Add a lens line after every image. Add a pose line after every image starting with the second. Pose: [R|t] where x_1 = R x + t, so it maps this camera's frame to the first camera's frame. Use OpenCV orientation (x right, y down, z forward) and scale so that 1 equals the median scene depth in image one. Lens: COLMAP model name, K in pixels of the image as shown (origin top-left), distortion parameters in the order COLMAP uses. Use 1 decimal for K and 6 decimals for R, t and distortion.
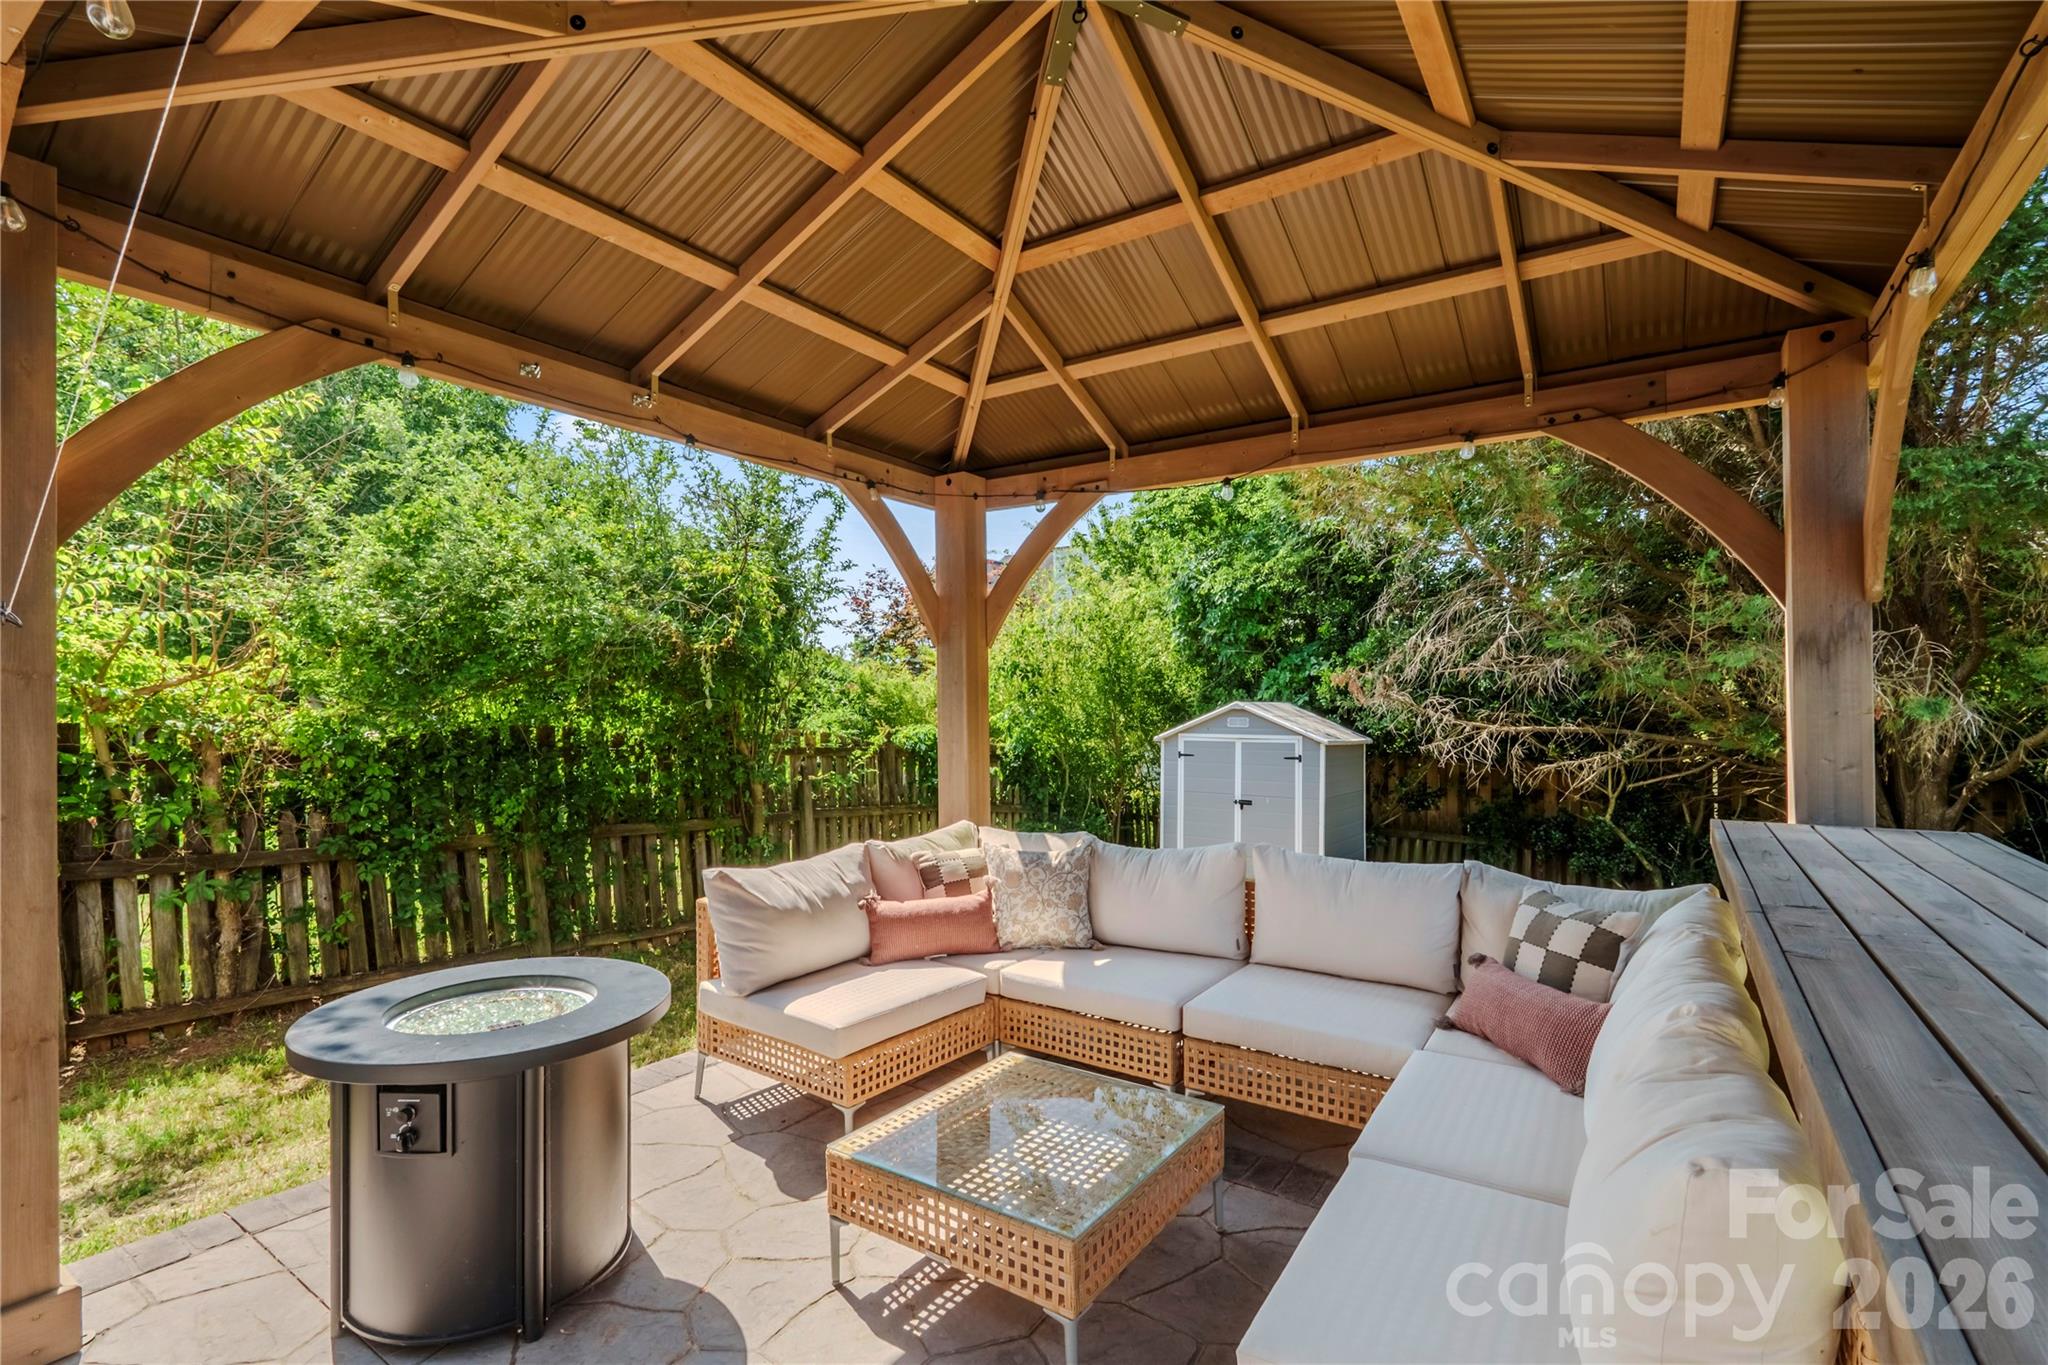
lens RADIAL K [[949.4, 0, 1024.0], [0, 949.4, 682.5], [0, 0, 1]] dist [-0.003004, -0.000183]
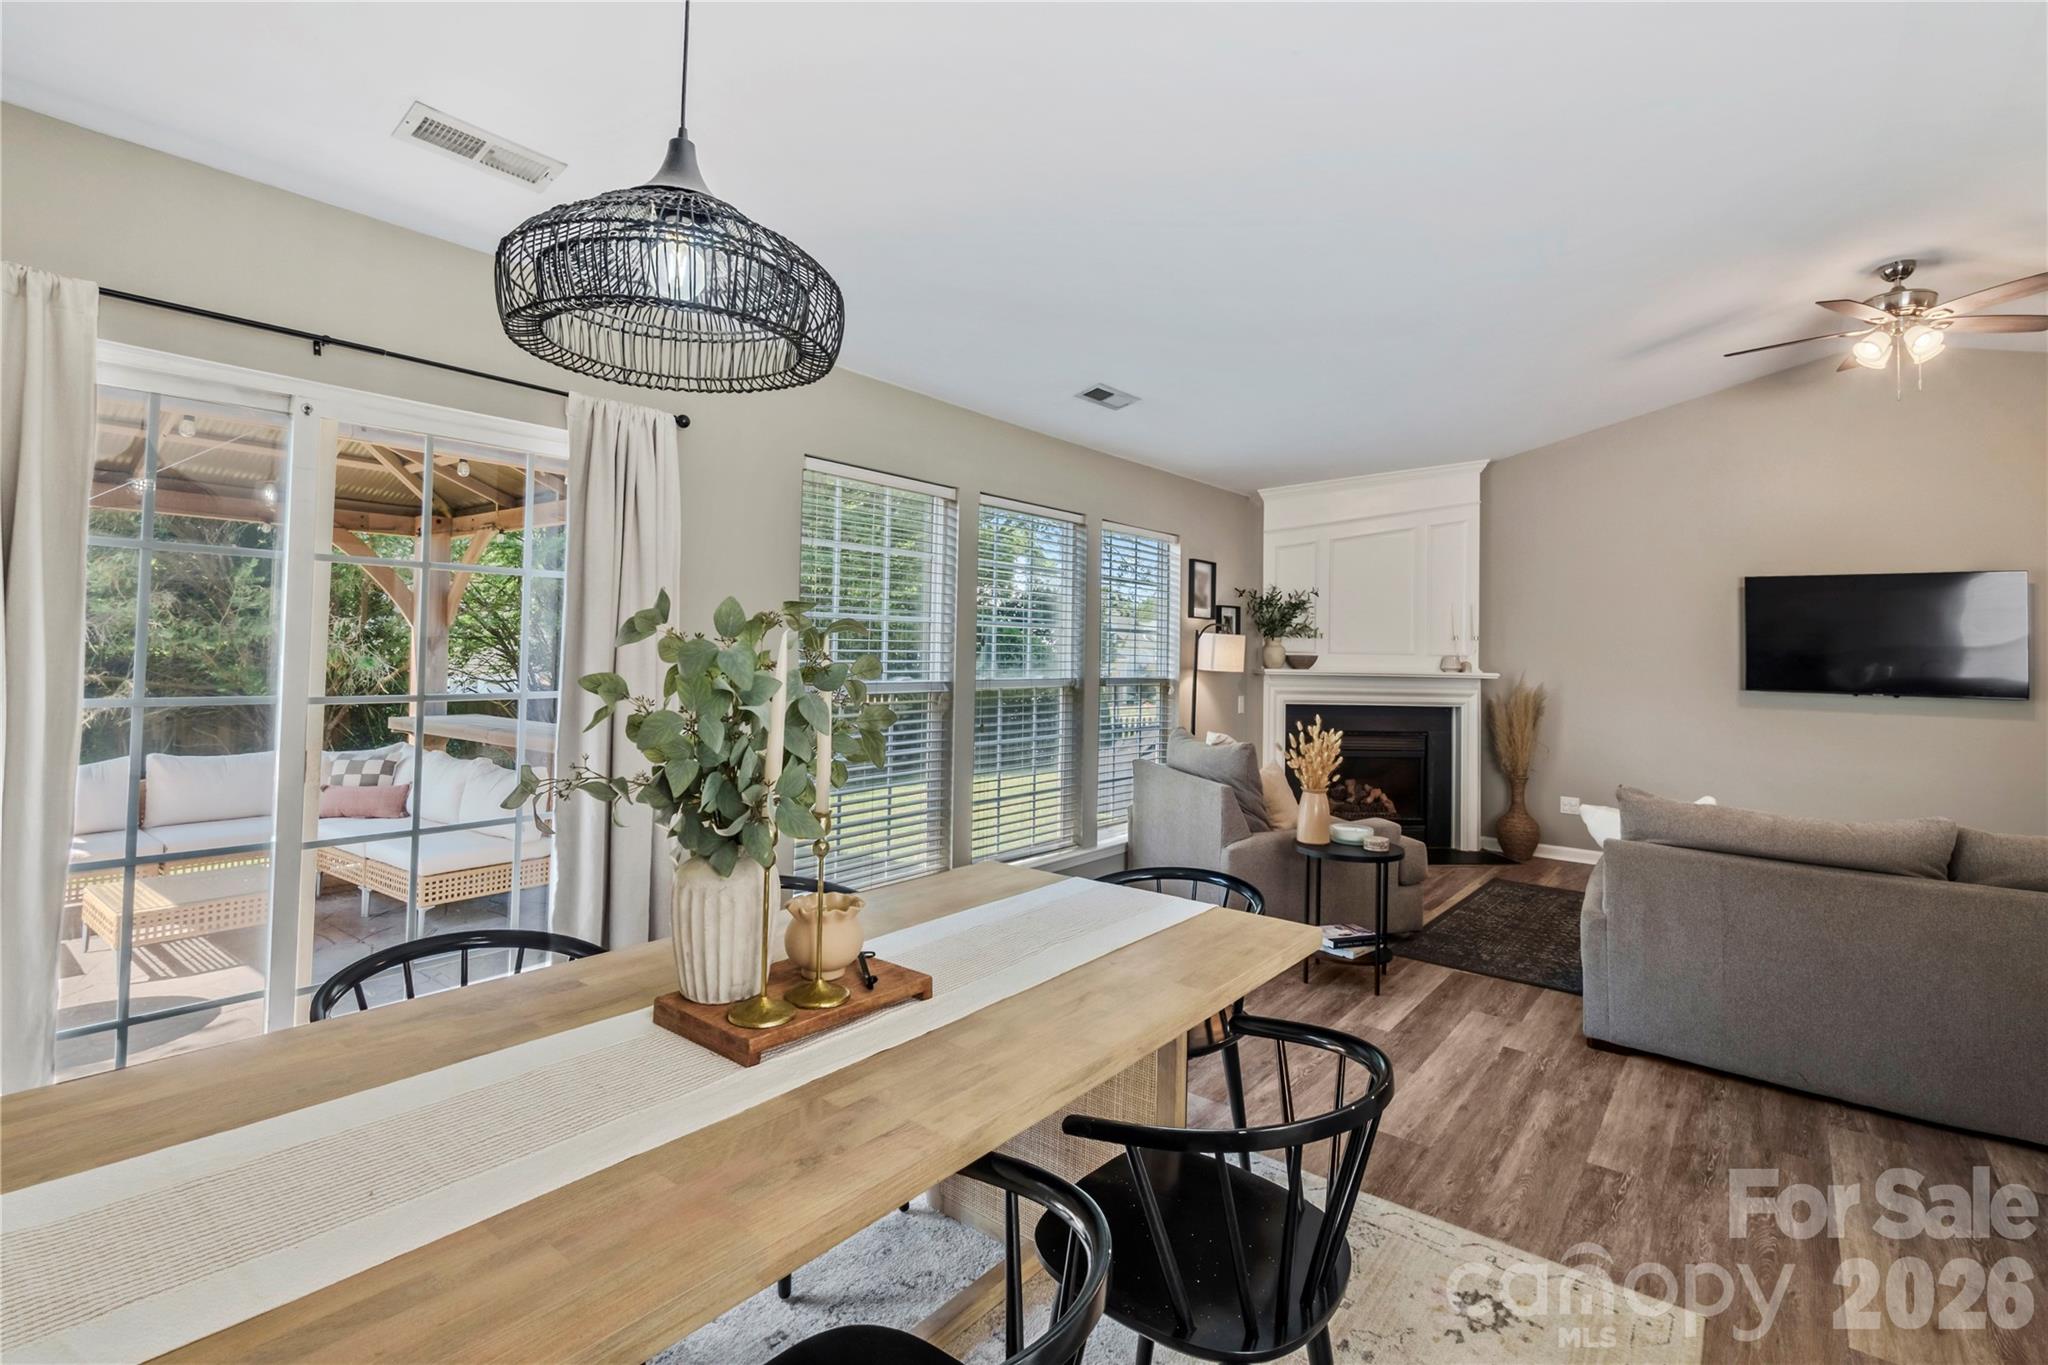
lens RADIAL K [[984.9, 0, 1025.8], [0, 984.9, 608.4], [0, 0, 1]] dist [0.027010, 0.000252]
pose [[0.056323, 0.038787, 0.997659, -1.359367], [-0.040012, 0.998530, -0.036562, -0.080654], [-0.997611, -0.037859, 0.057792, -0.580135]]
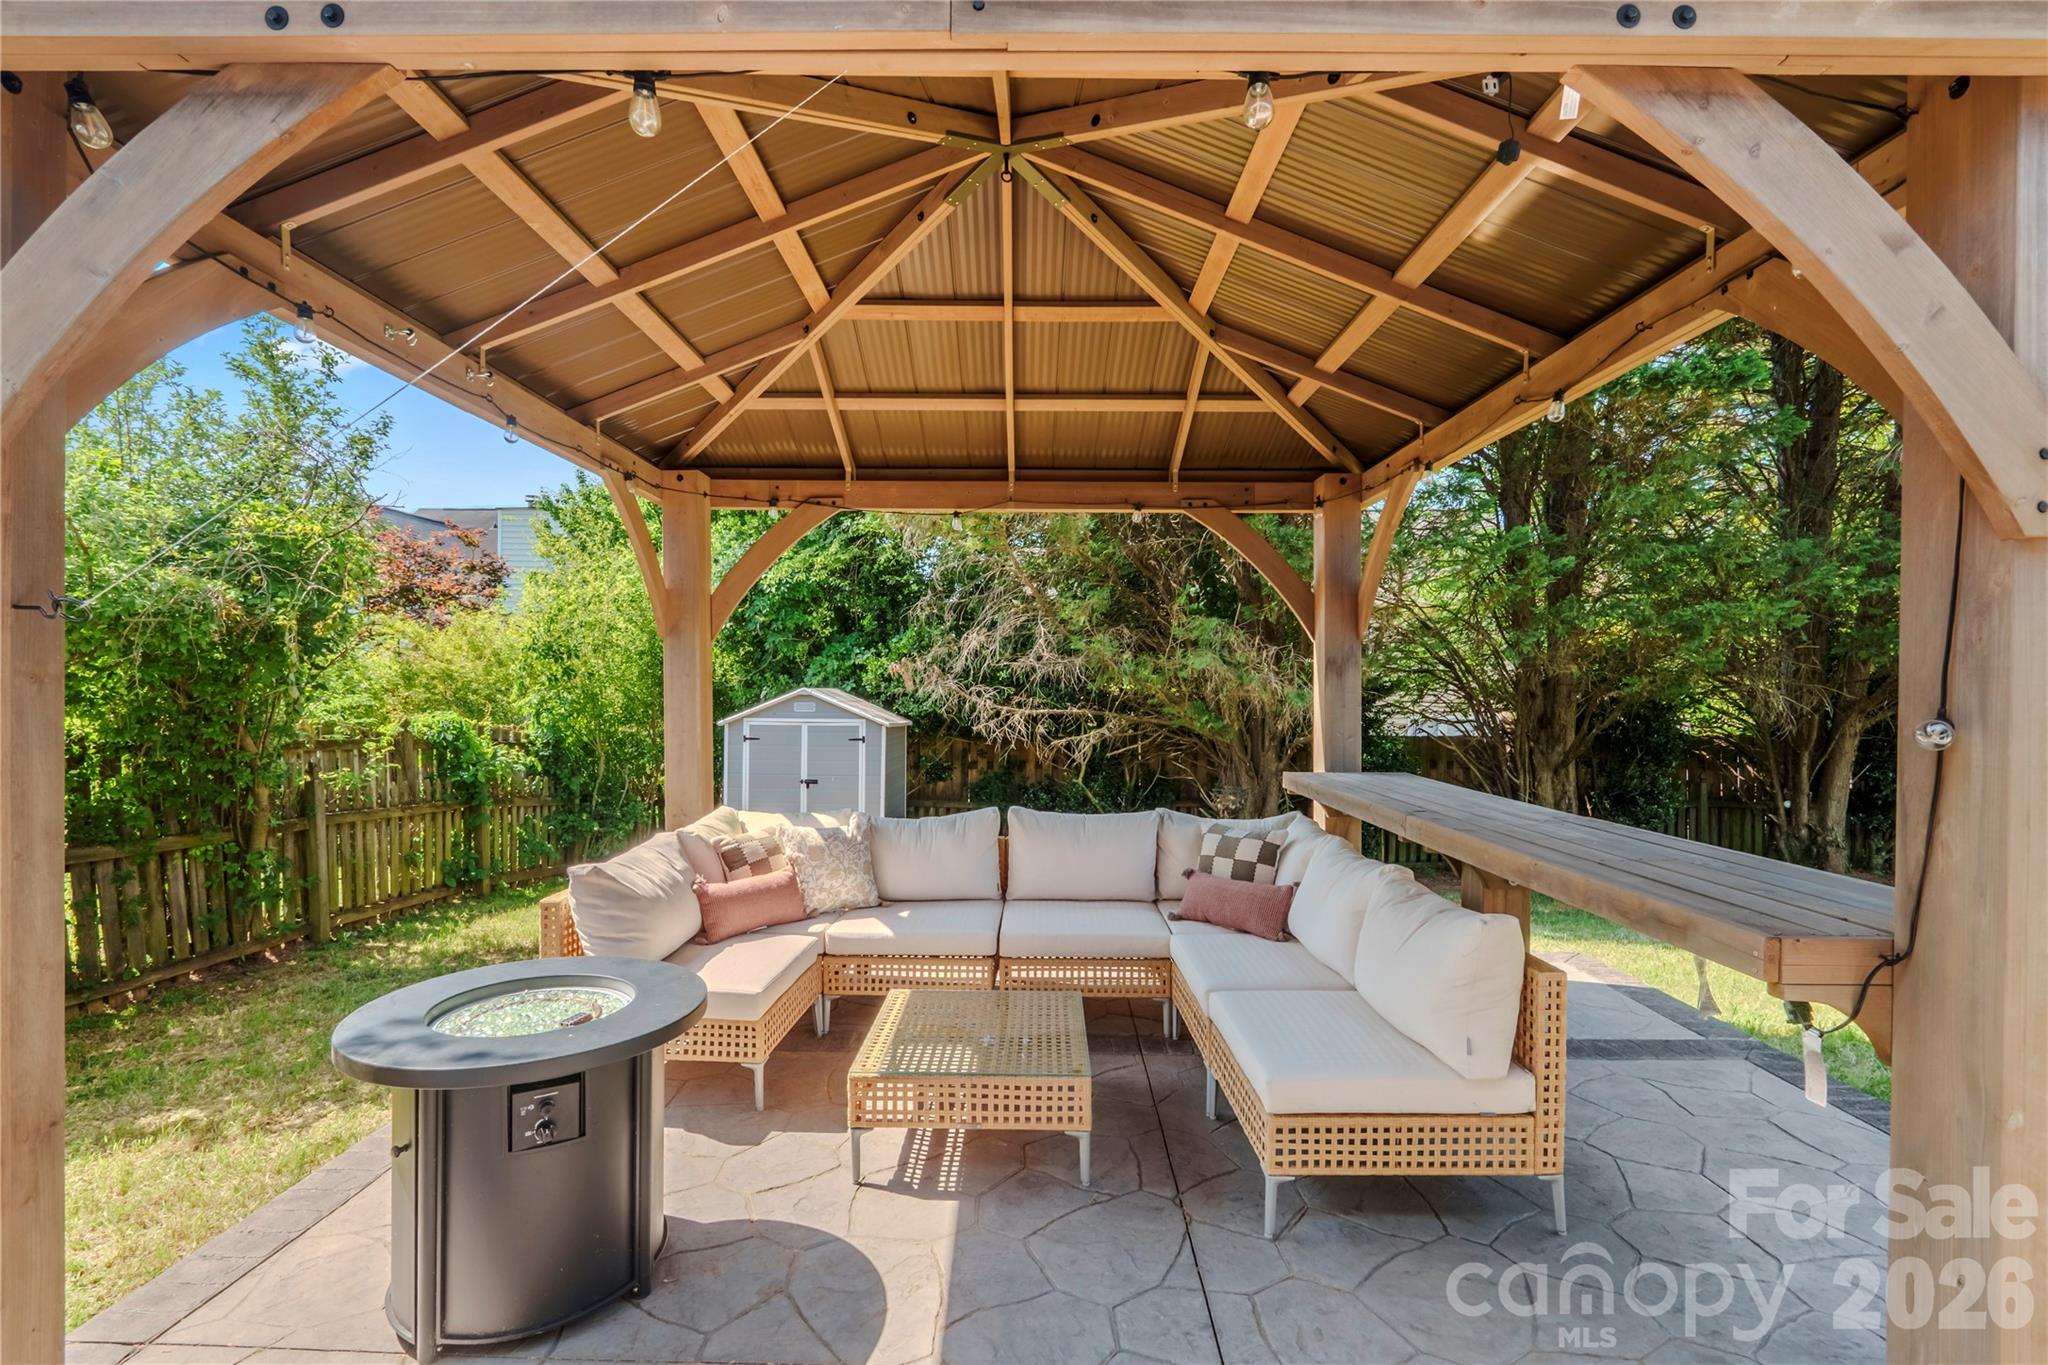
lens RADIAL K [[945.9, 0, 1025.0], [0, 945.9, 670.2], [0, 0, 1]] dist [-0.004665, -0.000590]
pose [[0.835159, 0.015863, 0.549780, -0.428098], [-0.020067, 0.999797, 0.001636, -0.017543], [-0.549642, -0.012399, 0.835308, -0.074428]]
